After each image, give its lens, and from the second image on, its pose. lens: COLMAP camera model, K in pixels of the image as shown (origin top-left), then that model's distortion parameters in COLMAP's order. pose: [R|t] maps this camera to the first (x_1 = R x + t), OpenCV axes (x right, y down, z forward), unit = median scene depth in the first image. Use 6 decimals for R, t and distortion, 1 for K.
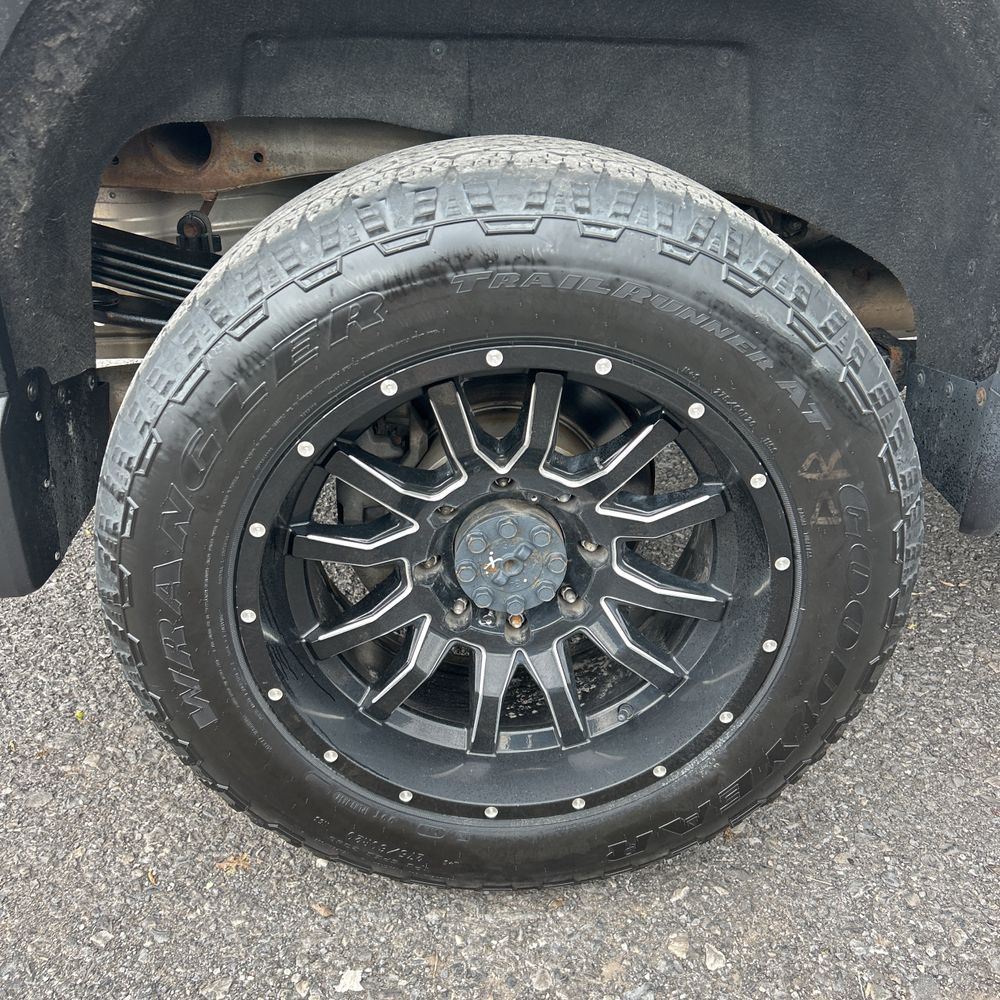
lens RADIAL K [[1017.1, 0, 496.7], [0, 1017.1, 495.8], [0, 0, 1]] dist [0.017036, 0.000000]
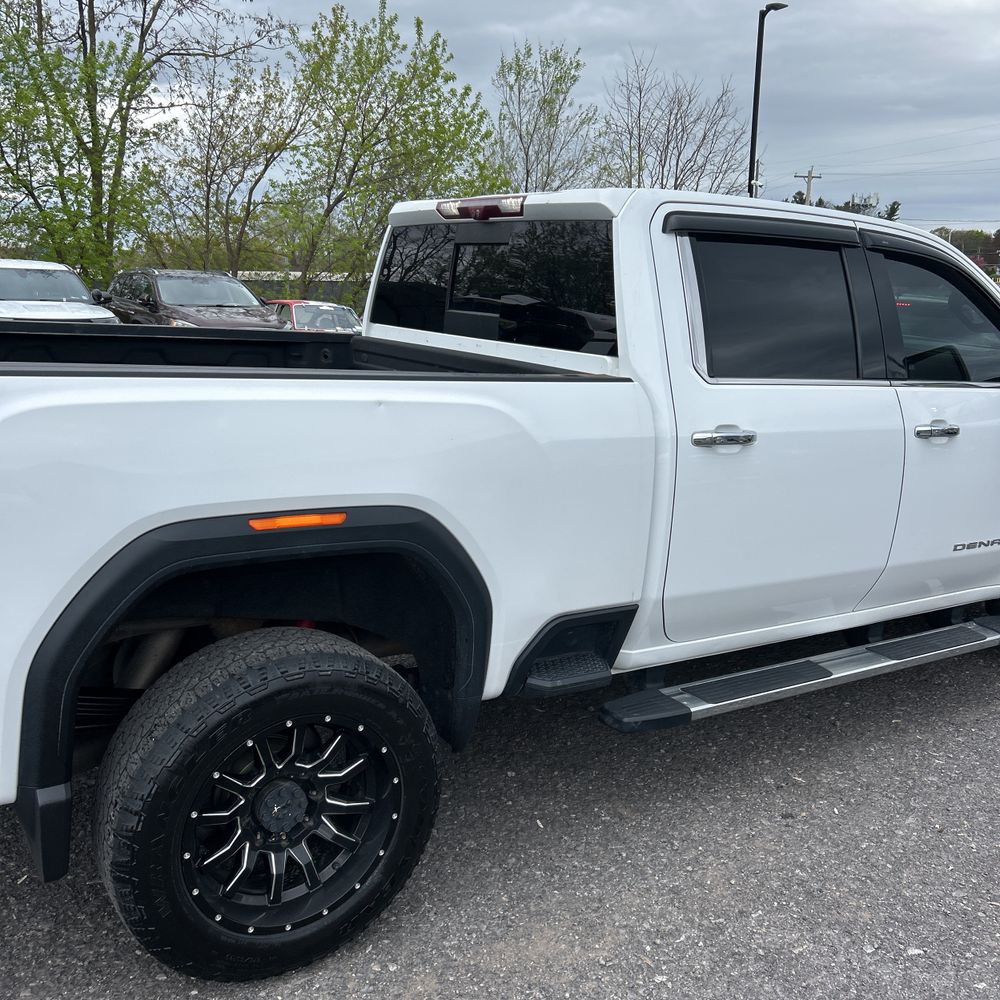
lens RADIAL K [[1017.1, 0, 505.9], [0, 1017.1, 505.8], [0, 0, 1]] dist [0.017036, 0.000000]
pose [[0.852447, -0.079305, 0.516763, -0.695805], [0.196878, 0.964360, -0.176772, -0.085569], [-0.484327, 0.252428, 0.837680, -1.342692]]
